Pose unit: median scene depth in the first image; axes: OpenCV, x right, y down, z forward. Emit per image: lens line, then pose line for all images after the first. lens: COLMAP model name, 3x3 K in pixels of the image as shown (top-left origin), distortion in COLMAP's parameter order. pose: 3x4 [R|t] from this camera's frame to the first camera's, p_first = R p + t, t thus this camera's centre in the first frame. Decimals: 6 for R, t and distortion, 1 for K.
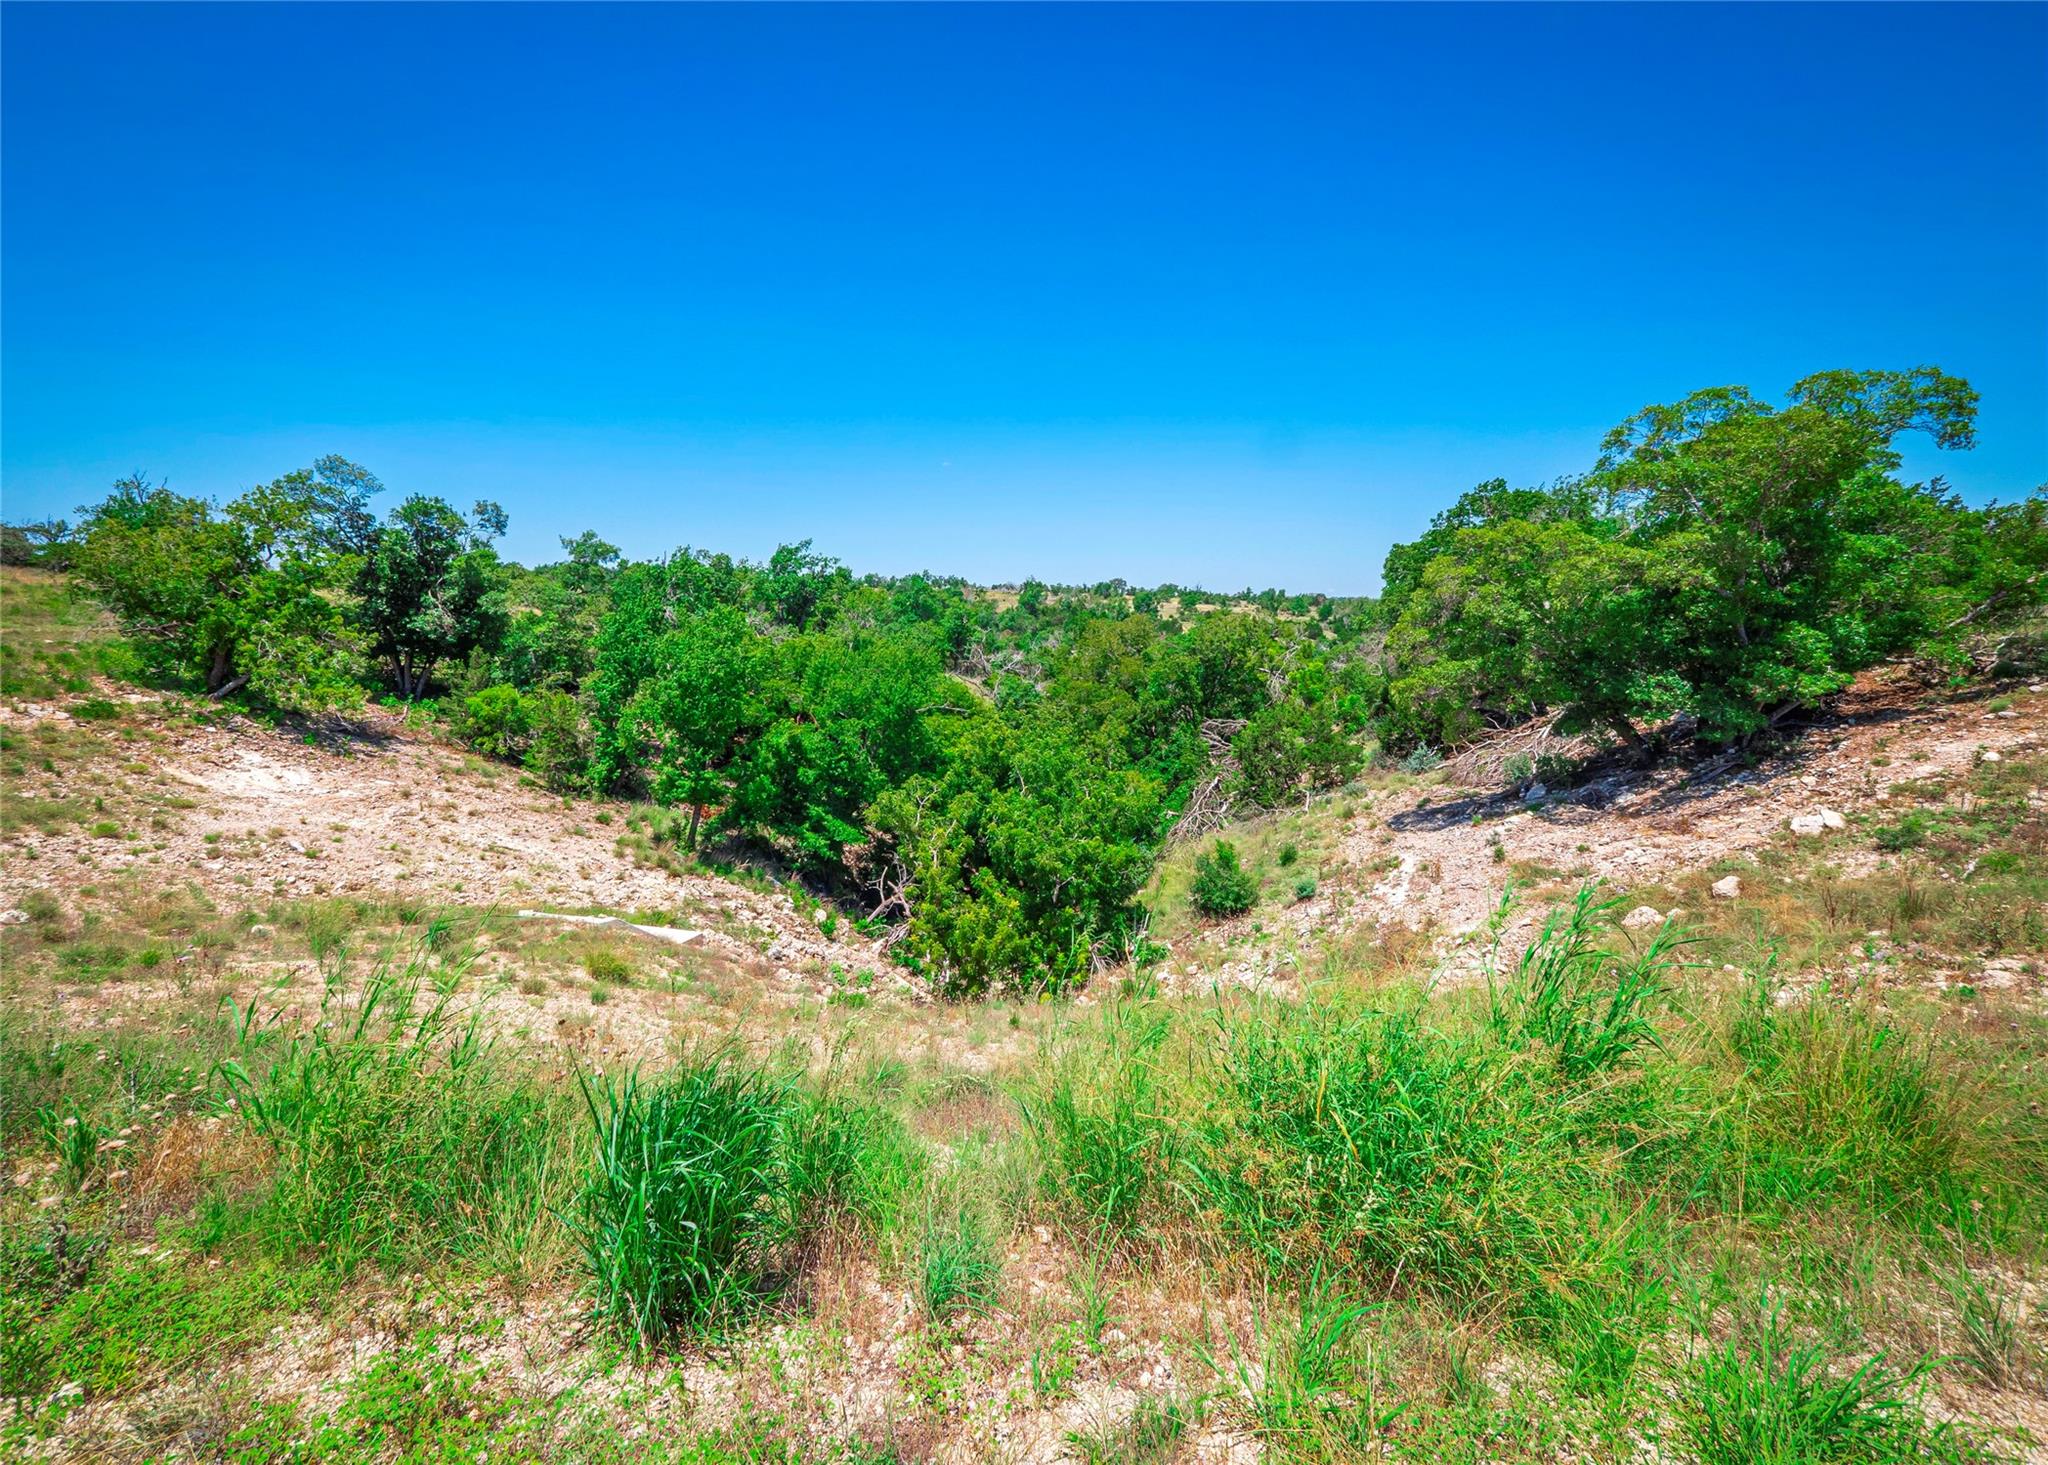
lens RADIAL K [[830.4, 0, 1028.0], [0, 830.4, 723.4], [0, 0, 1]] dist [0.000331, -0.000002]
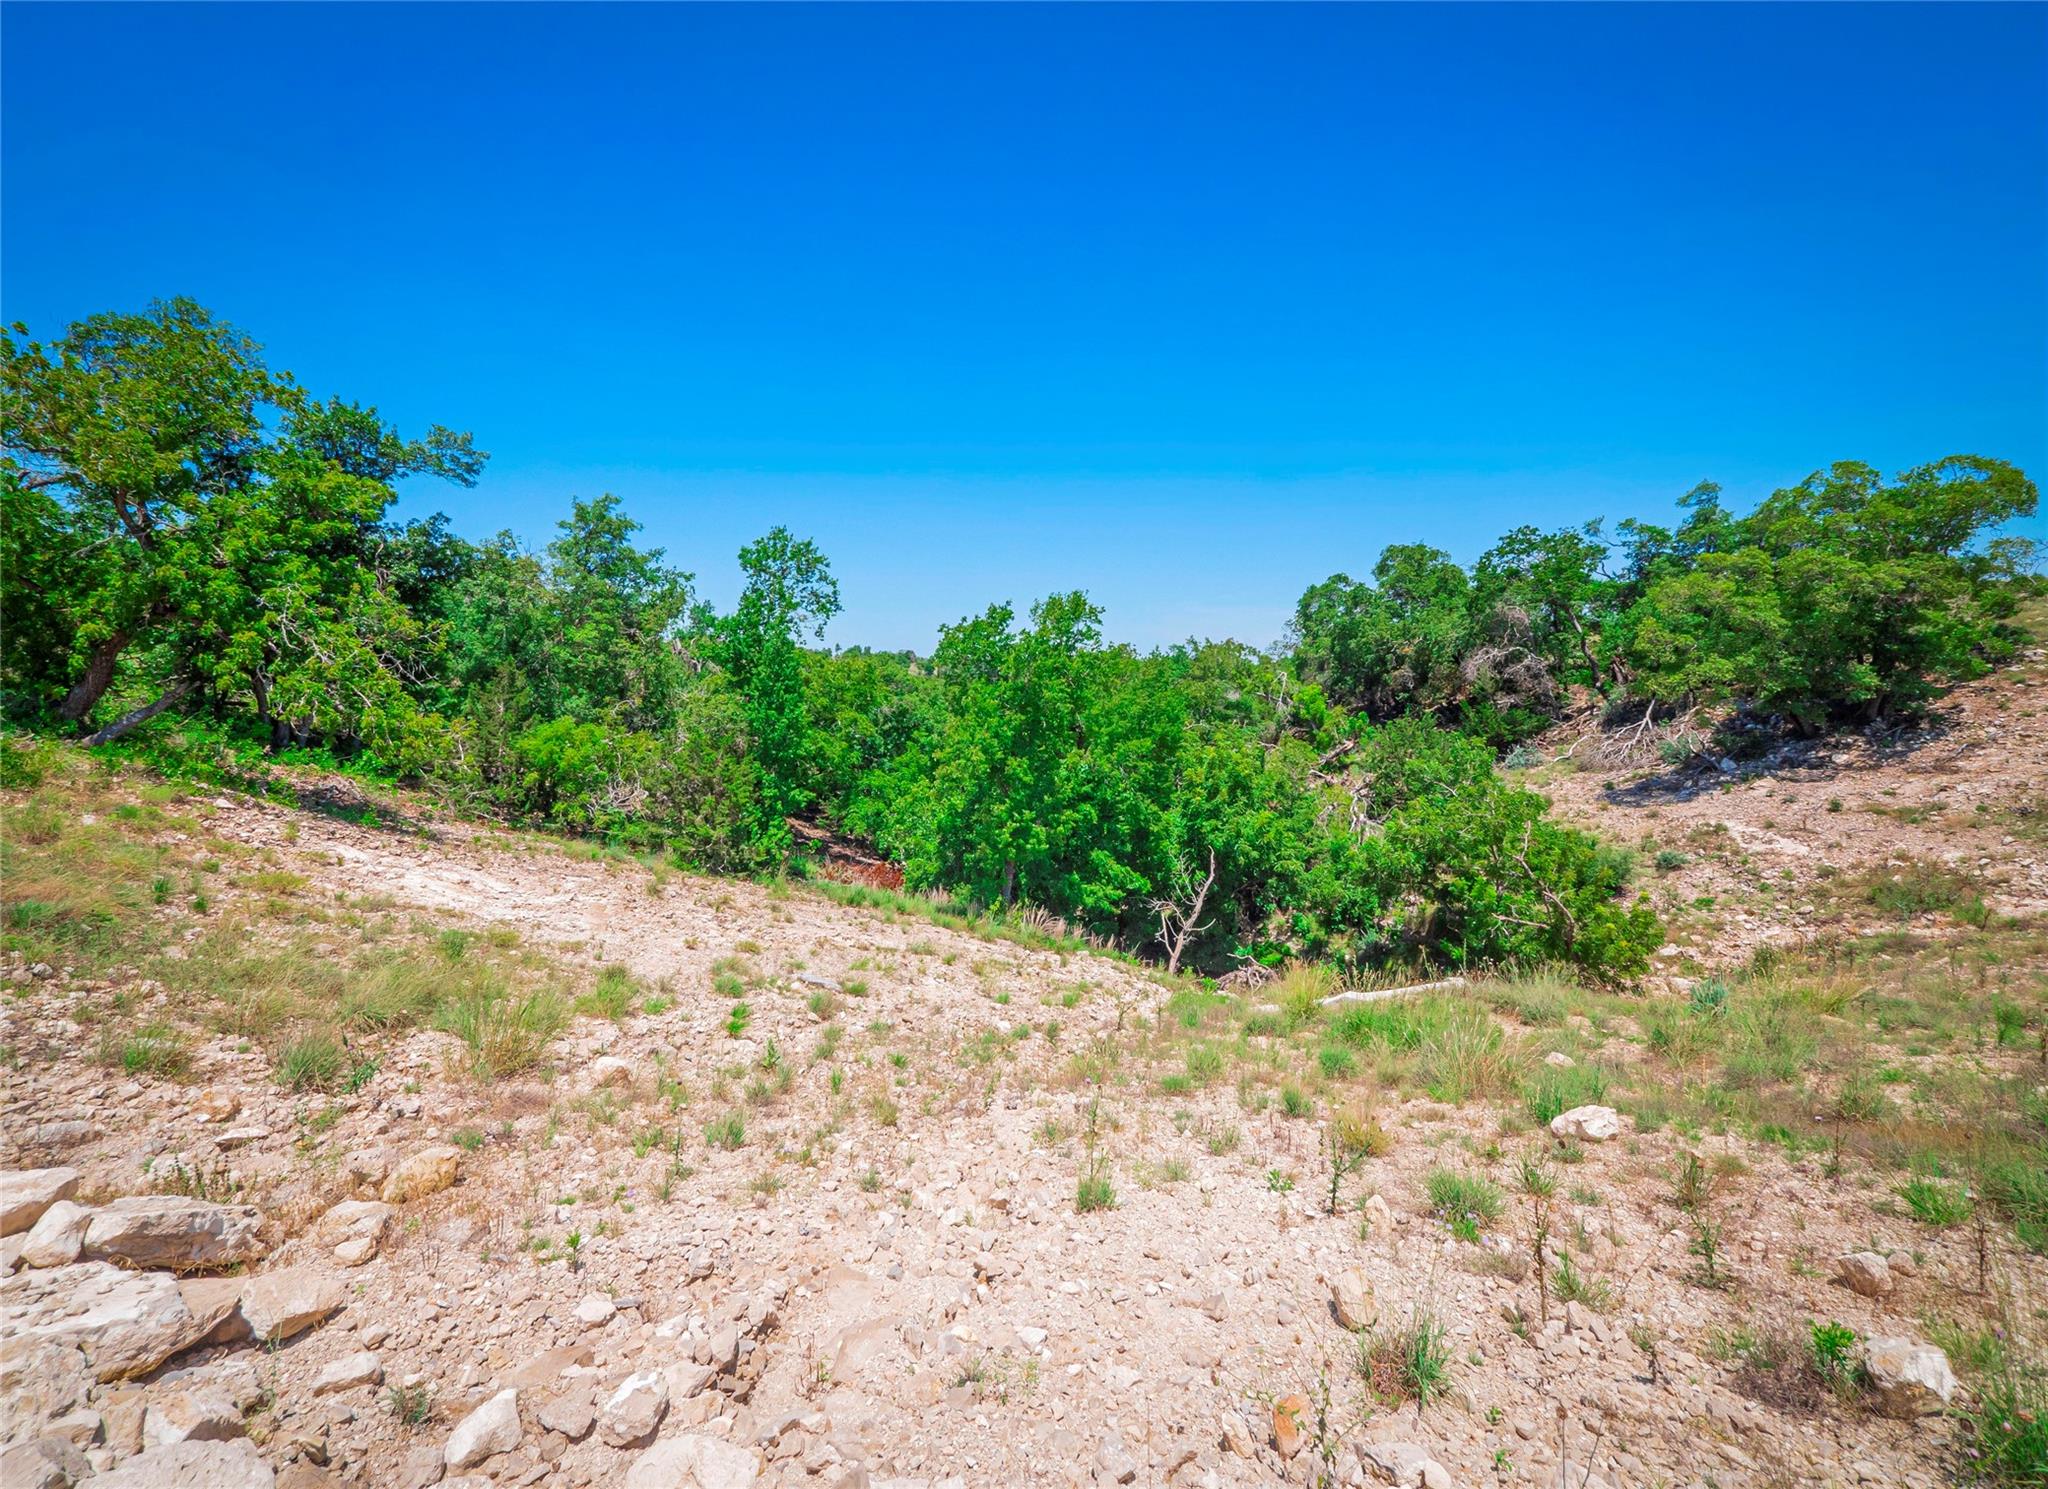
lens RADIAL K [[830.4, 0, 1020.6], [0, 830.4, 748.9], [0, 0, 1]] dist [0.000331, -0.000002]
pose [[0.869550, -0.045261, 0.491766, -0.714579], [0.064628, 0.997657, -0.022454, 0.013327], [-0.489597, 0.051307, 0.870438, 0.321216]]
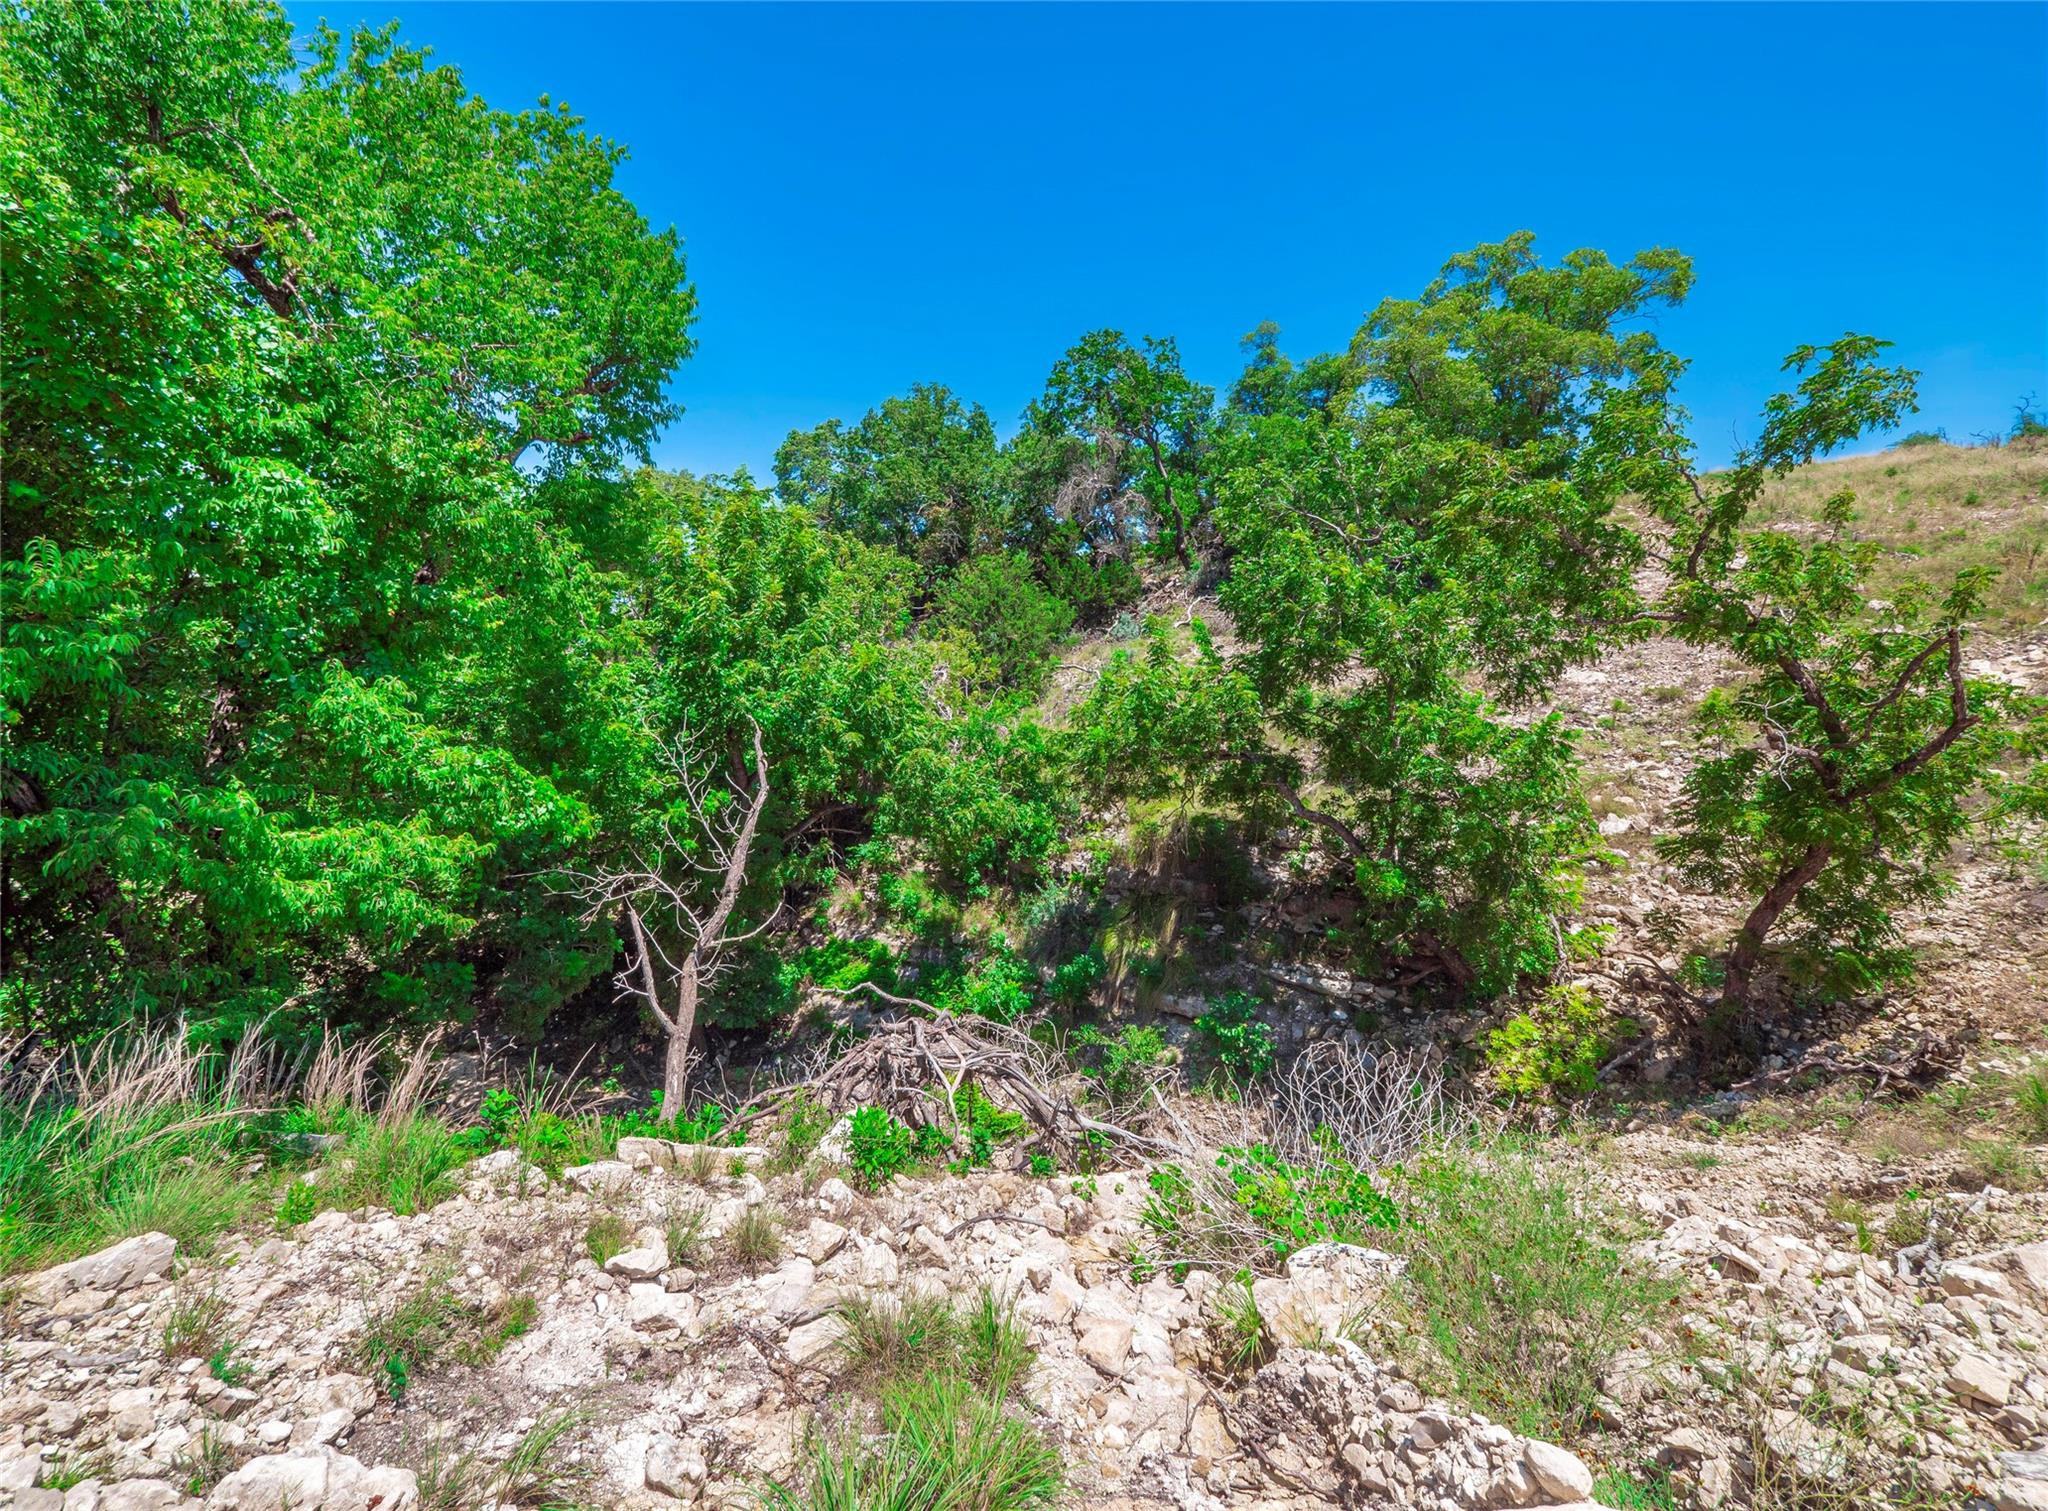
lens RADIAL K [[848.7, 0, 1027.8], [0, 848.7, 742.4], [0, 0, 1]] dist [-0.004059, -0.000250]
pose [[0.362470, -0.066447, 0.929624, -0.377393], [0.093312, 0.995031, 0.034739, 0.122757], [-0.927312, 0.074153, 0.366869, 0.783810]]
